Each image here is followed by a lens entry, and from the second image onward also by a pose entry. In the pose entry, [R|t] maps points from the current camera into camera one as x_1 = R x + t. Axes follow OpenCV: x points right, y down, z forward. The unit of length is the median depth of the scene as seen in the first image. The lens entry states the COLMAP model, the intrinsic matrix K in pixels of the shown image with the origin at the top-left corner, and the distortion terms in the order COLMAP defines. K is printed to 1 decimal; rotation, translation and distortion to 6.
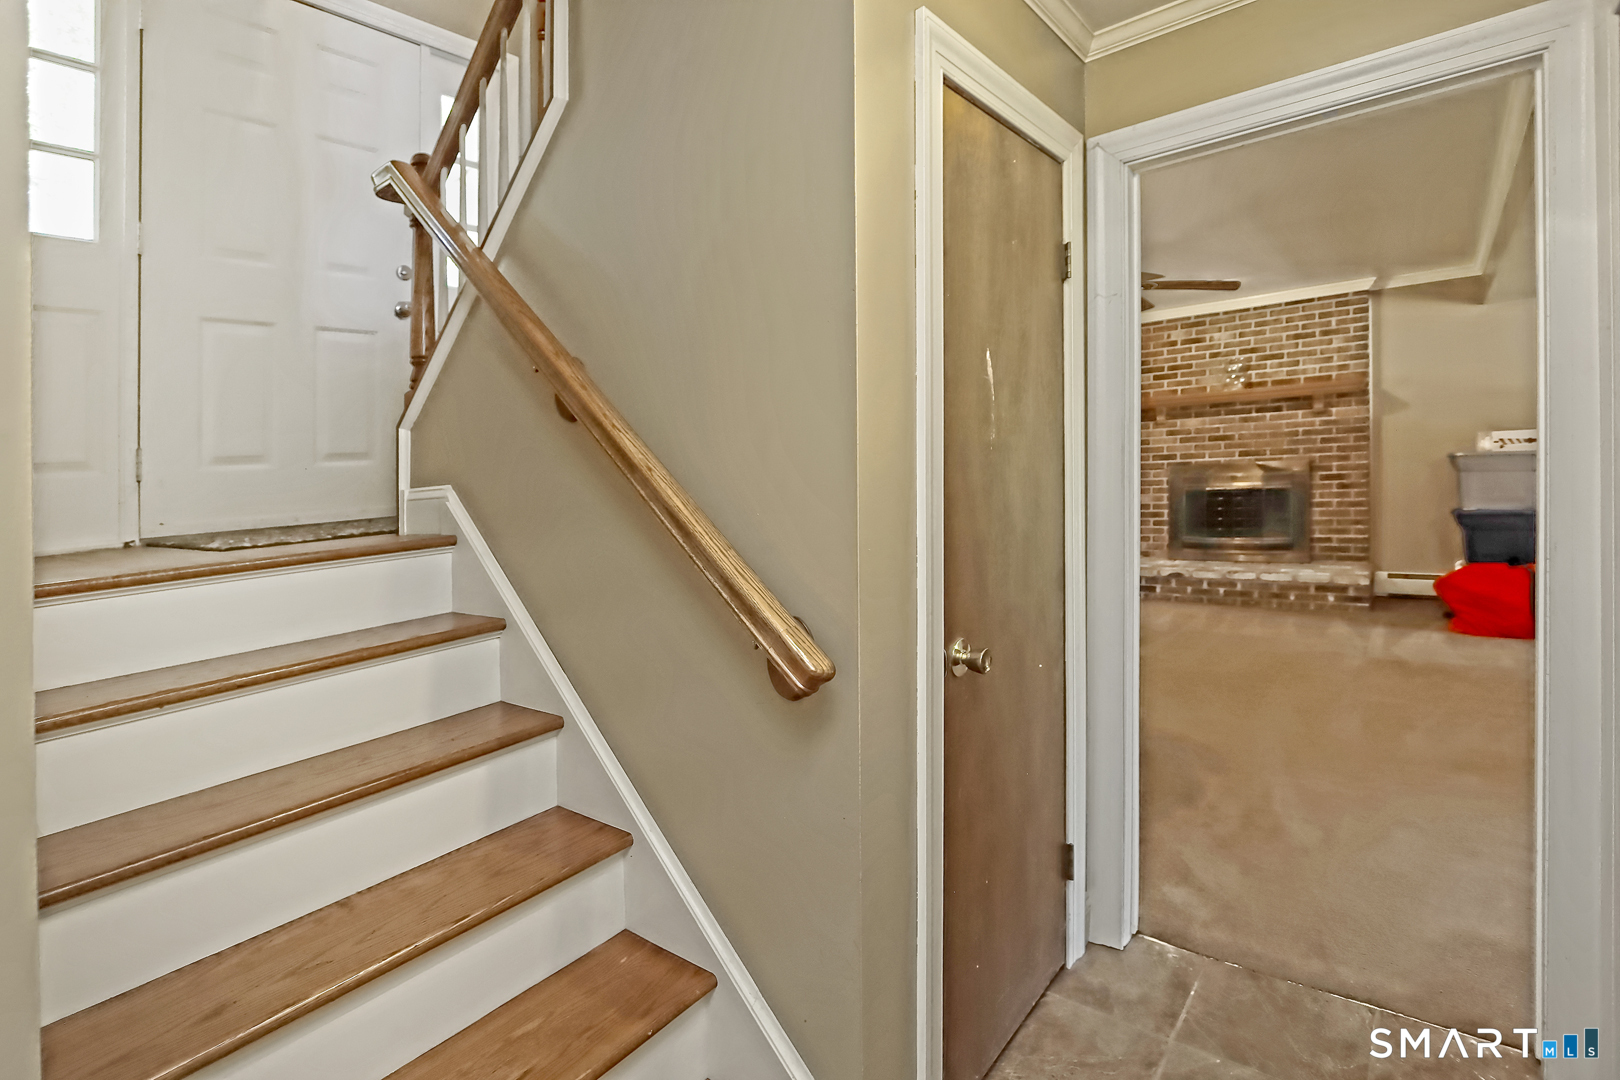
lens RADIAL K [[762.6, 0, 808.6], [0, 762.6, 540.2], [0, 0, 1]] dist [-0.008935, 0.000303]
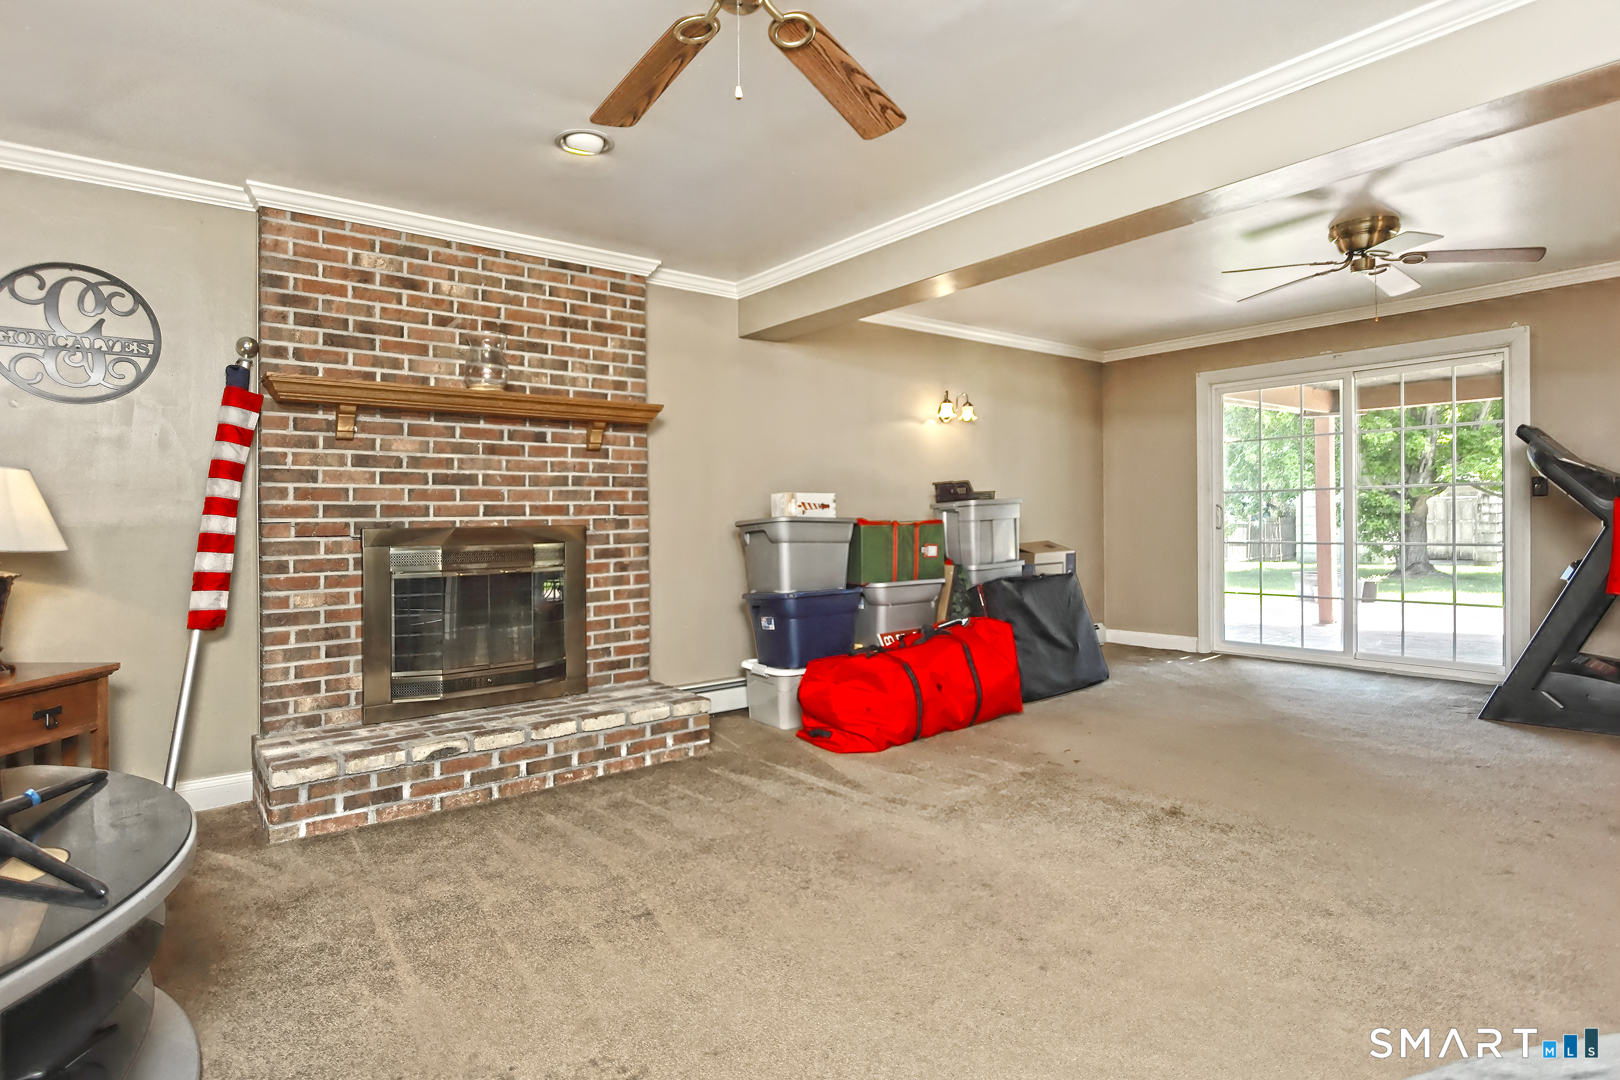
lens RADIAL K [[899.0, 0, 787.9], [0, 899.0, 572.3], [0, 0, 1]] dist [0.002395, 0.000094]
pose [[0.242710, 0.006539, 0.970077, -0.010962], [0.106679, 0.993733, -0.033389, -0.025257], [-0.964215, 0.111591, 0.240491, 0.664346]]
